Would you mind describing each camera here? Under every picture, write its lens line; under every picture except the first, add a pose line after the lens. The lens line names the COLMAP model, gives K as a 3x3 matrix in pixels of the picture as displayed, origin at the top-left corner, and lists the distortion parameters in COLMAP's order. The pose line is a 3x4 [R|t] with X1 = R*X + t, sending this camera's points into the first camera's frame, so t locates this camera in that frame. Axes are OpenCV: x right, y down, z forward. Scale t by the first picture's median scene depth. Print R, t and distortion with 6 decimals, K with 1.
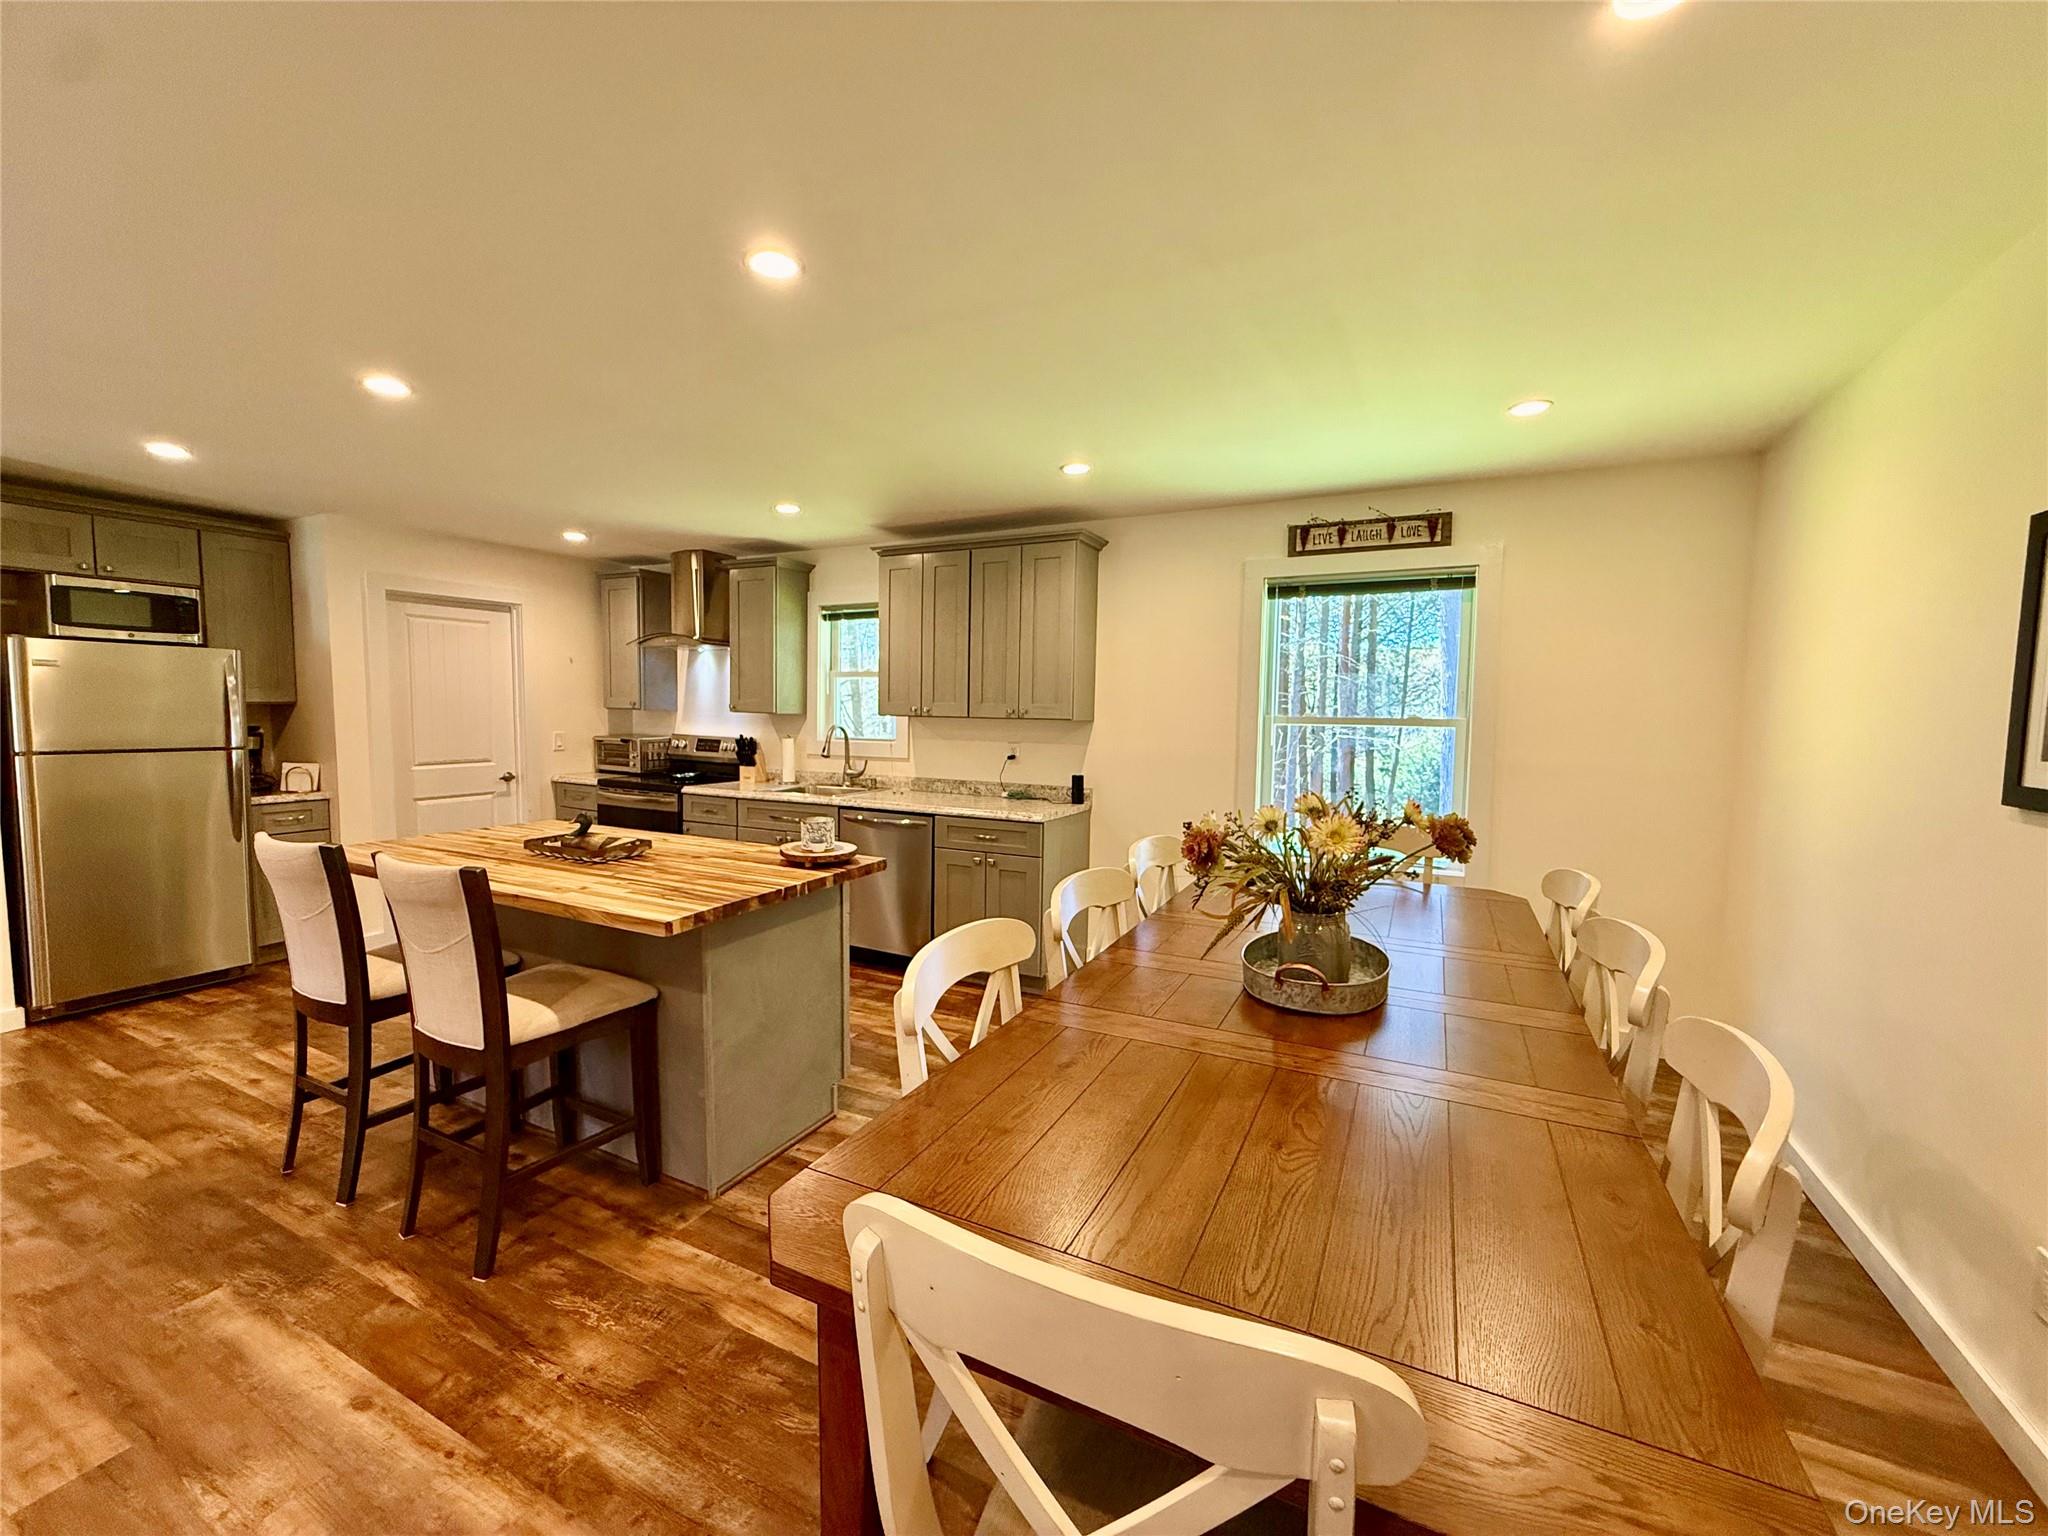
lens RADIAL K [[824.0, 0, 1018.2], [0, 824.0, 763.4], [0, 0, 1]] dist [0.002630, -0.000337]
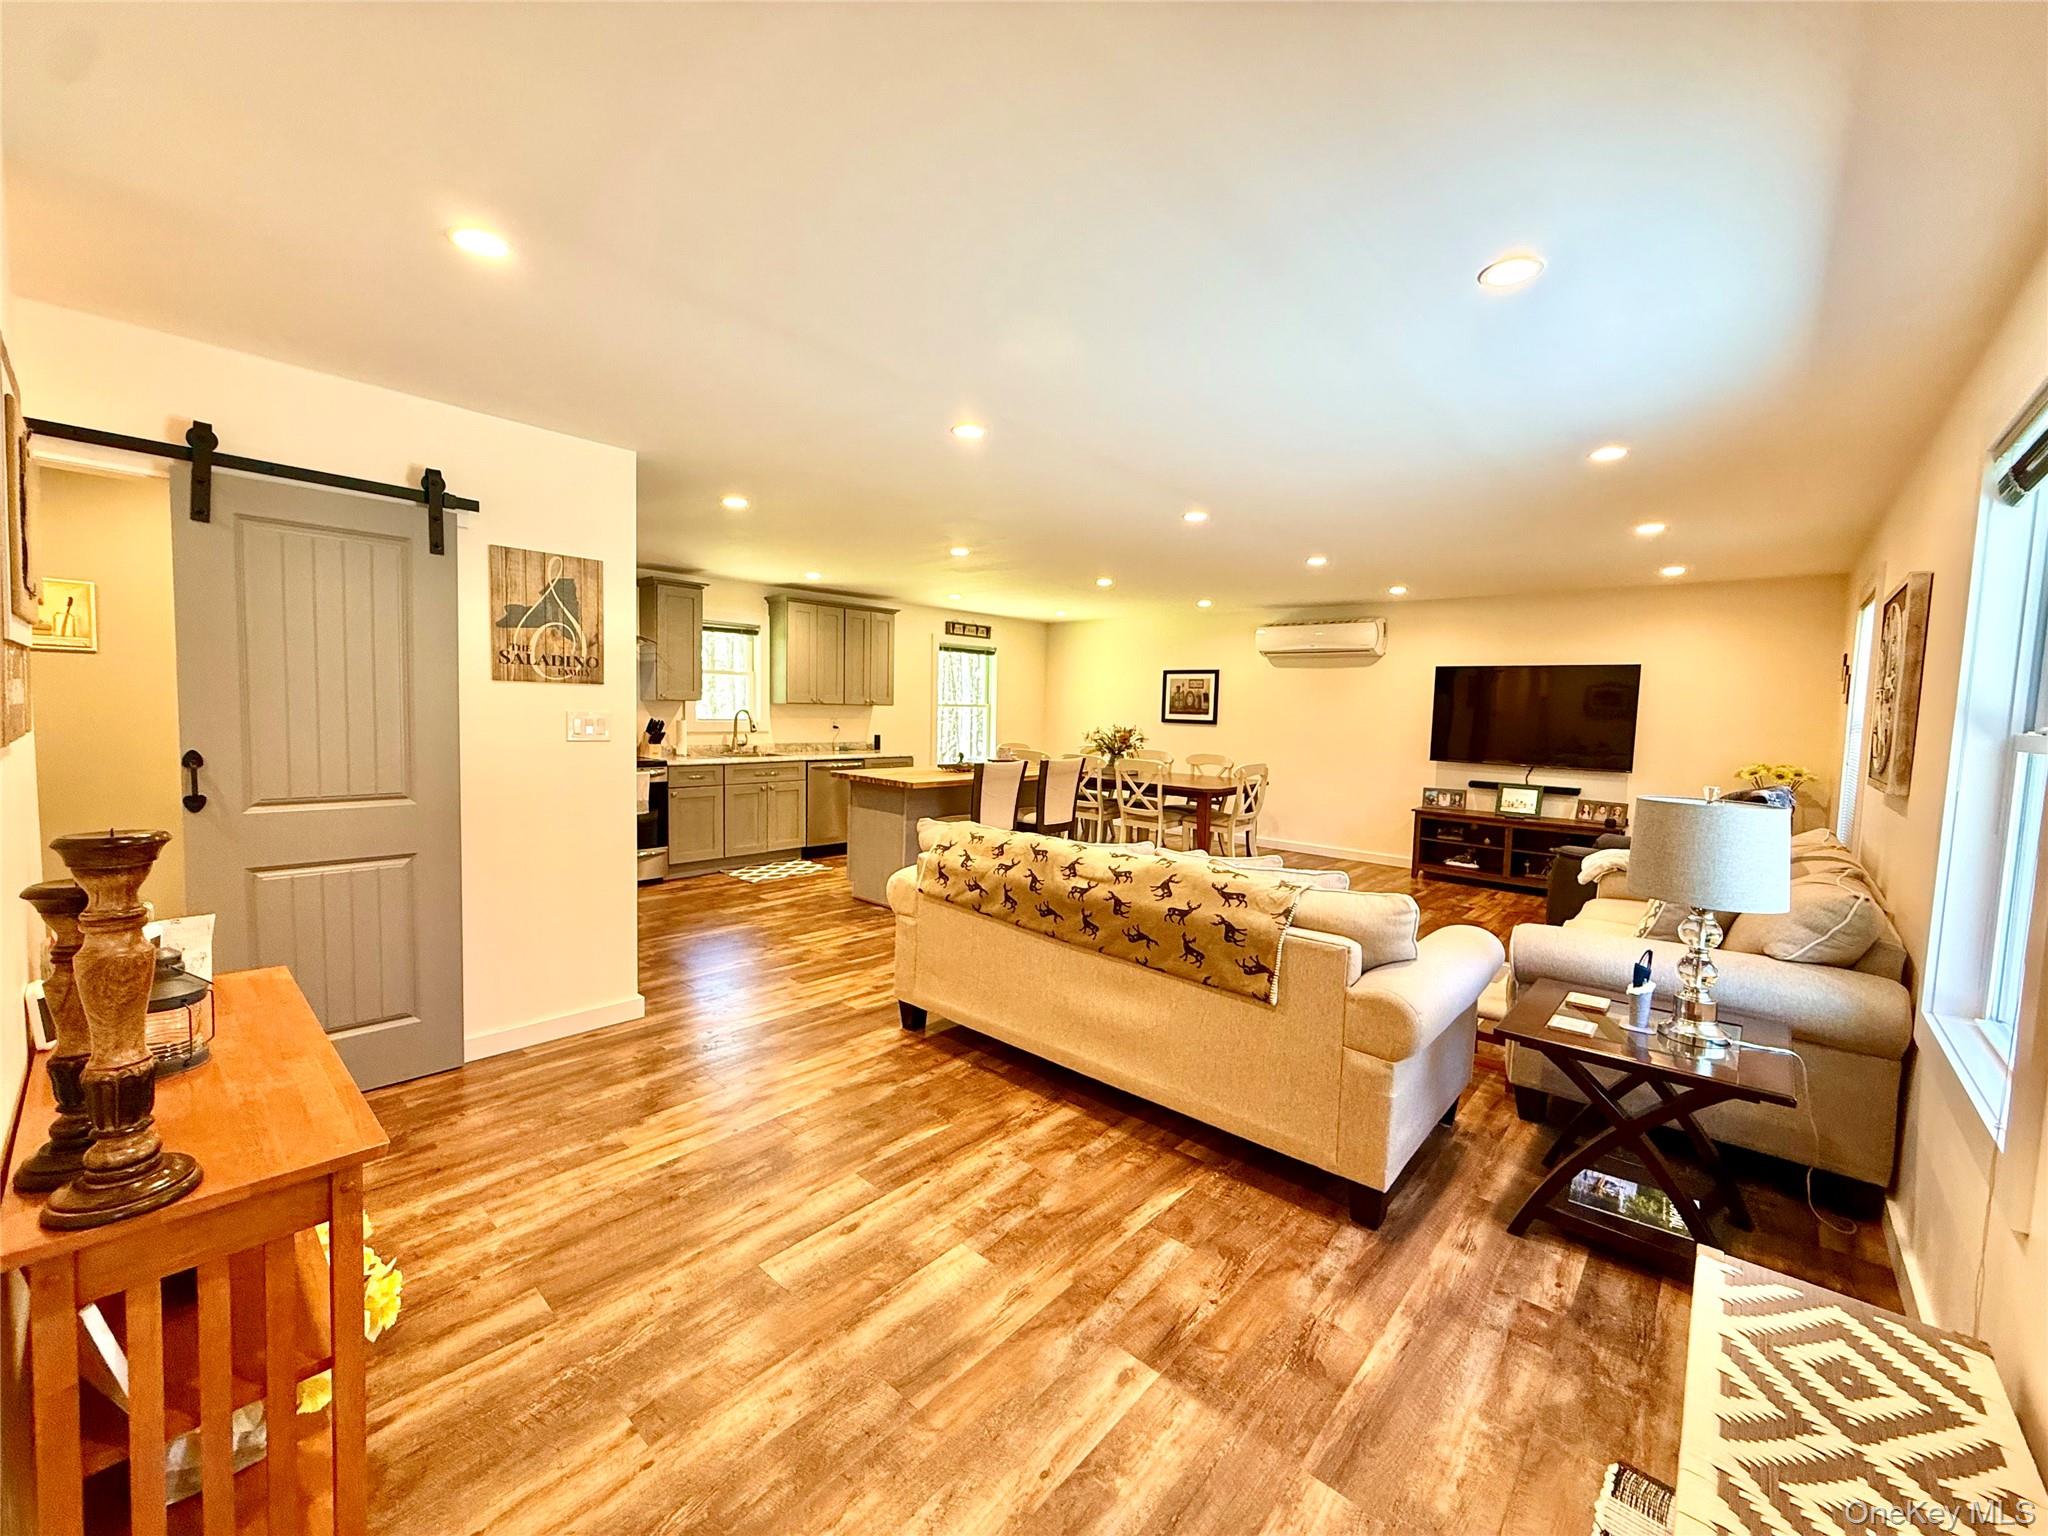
lens RADIAL K [[824.0, 0, 1018.2], [0, 824.0, 763.4], [0, 0, 1]] dist [0.002630, -0.000337]
pose [[0.259361, -0.071920, 0.963099, -1.471705], [0.045234, 0.997034, 0.062273, -0.020995], [-0.964721, 0.027414, 0.261845, 0.172621]]
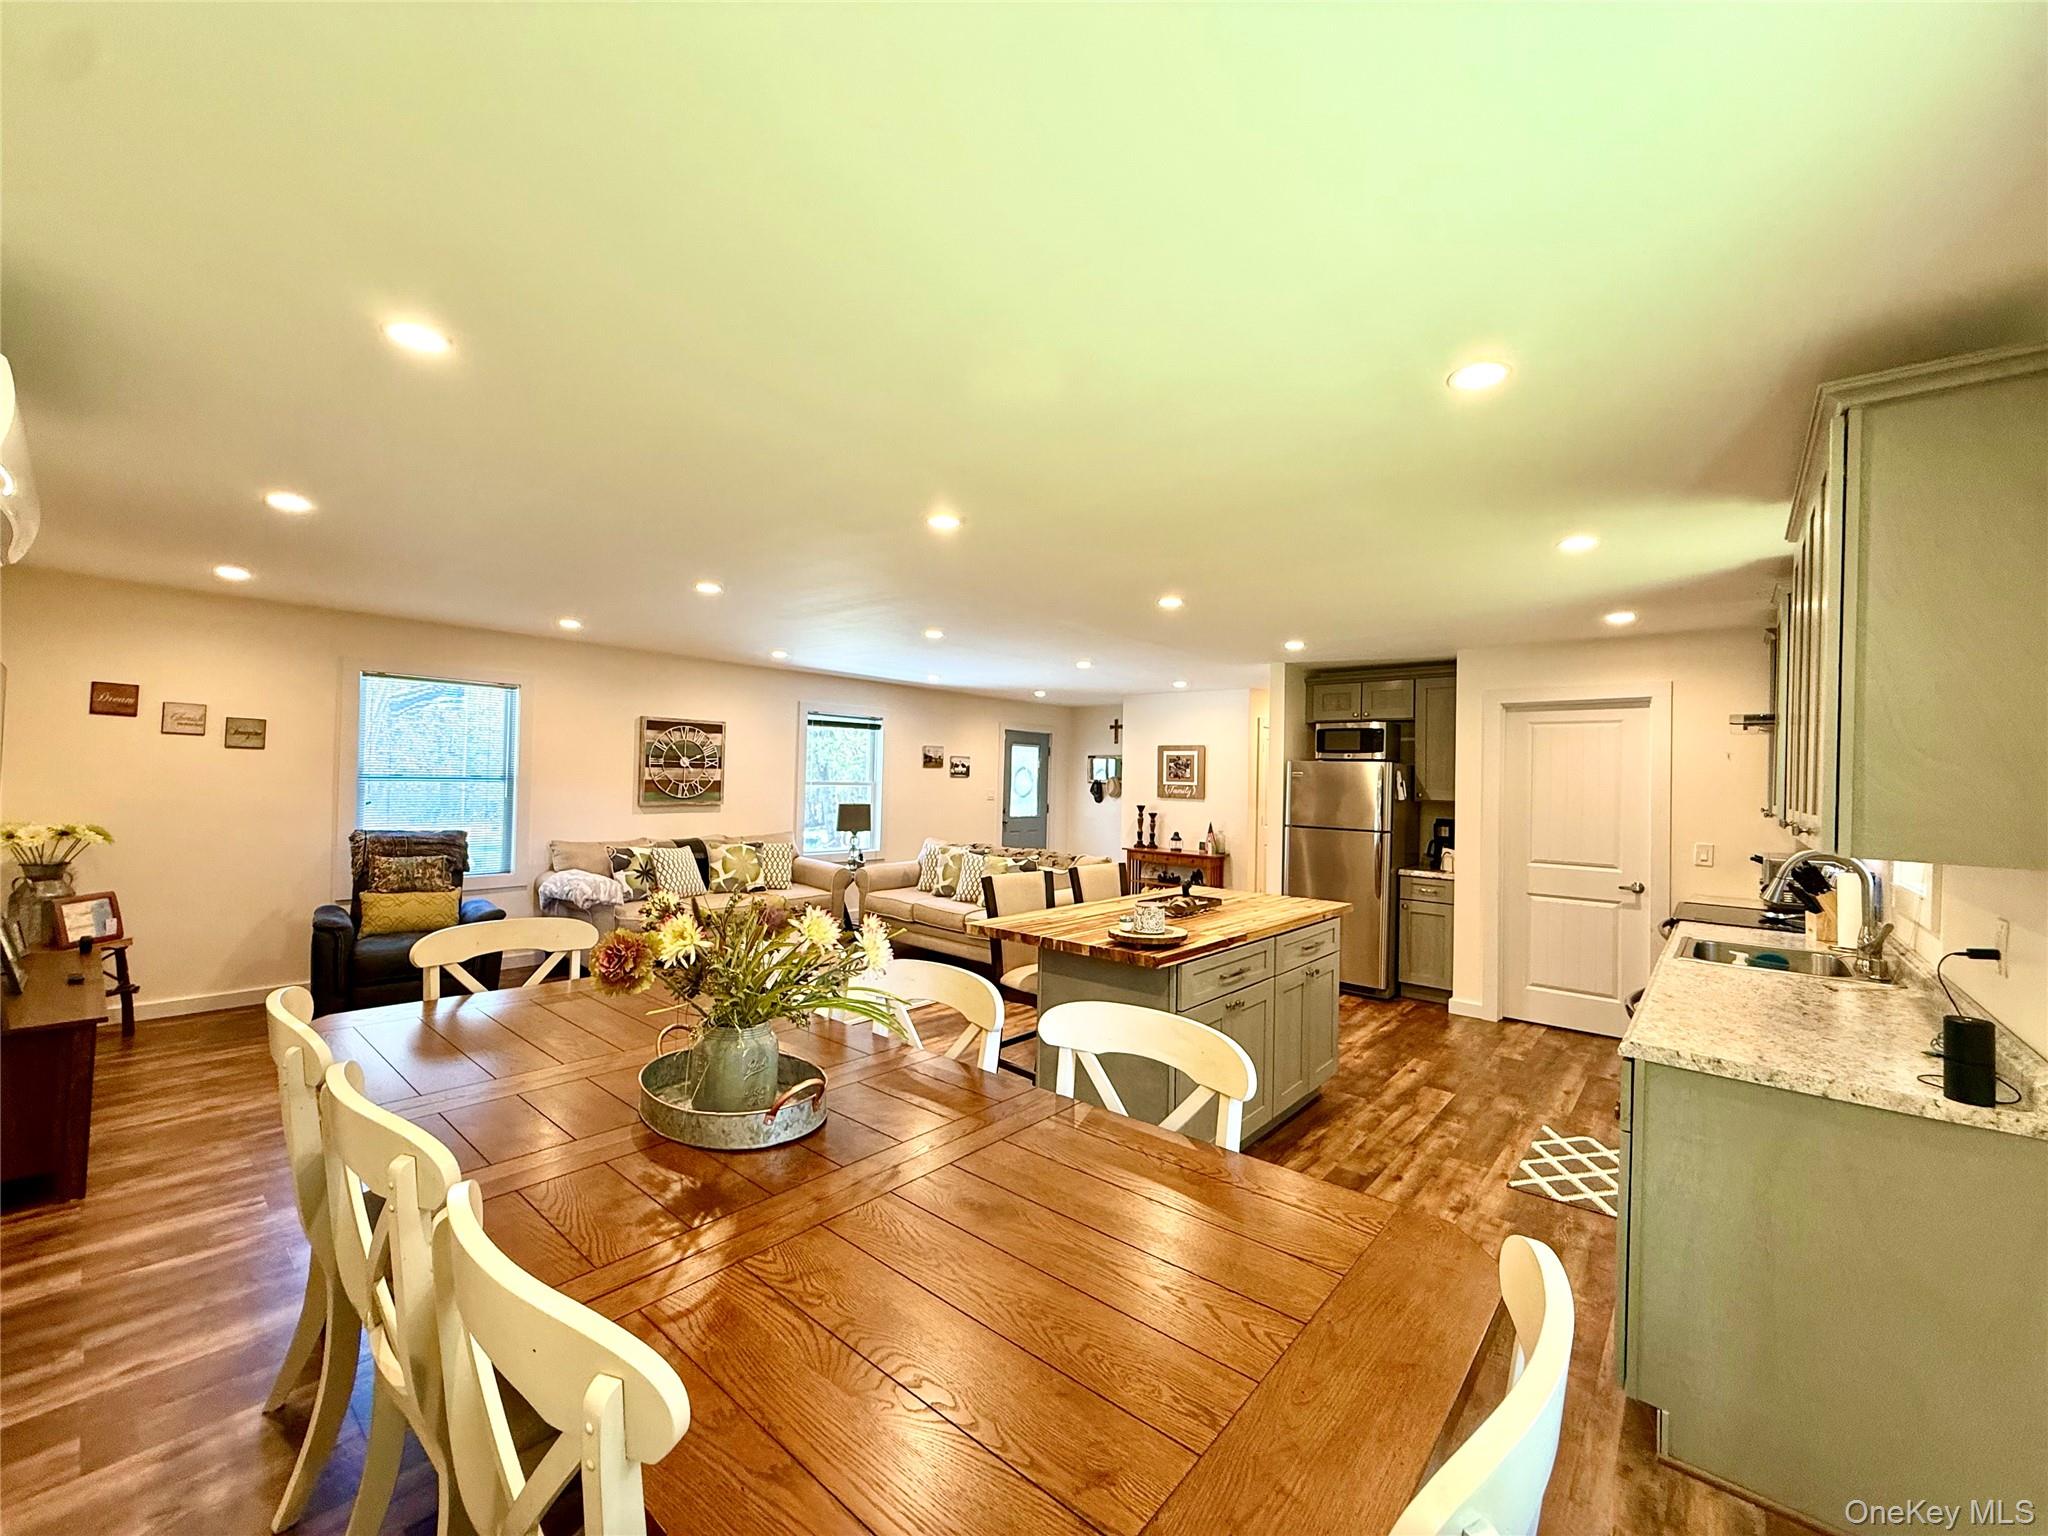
lens RADIAL K [[824.0, 0, 1018.2], [0, 824.0, 763.4], [0, 0, 1]] dist [0.002630, -0.000337]
pose [[-0.225176, -0.035258, -0.973680, 0.459364], [-0.098713, 0.995028, -0.013202, -0.044730], [0.969305, 0.093142, -0.227537, 0.593023]]
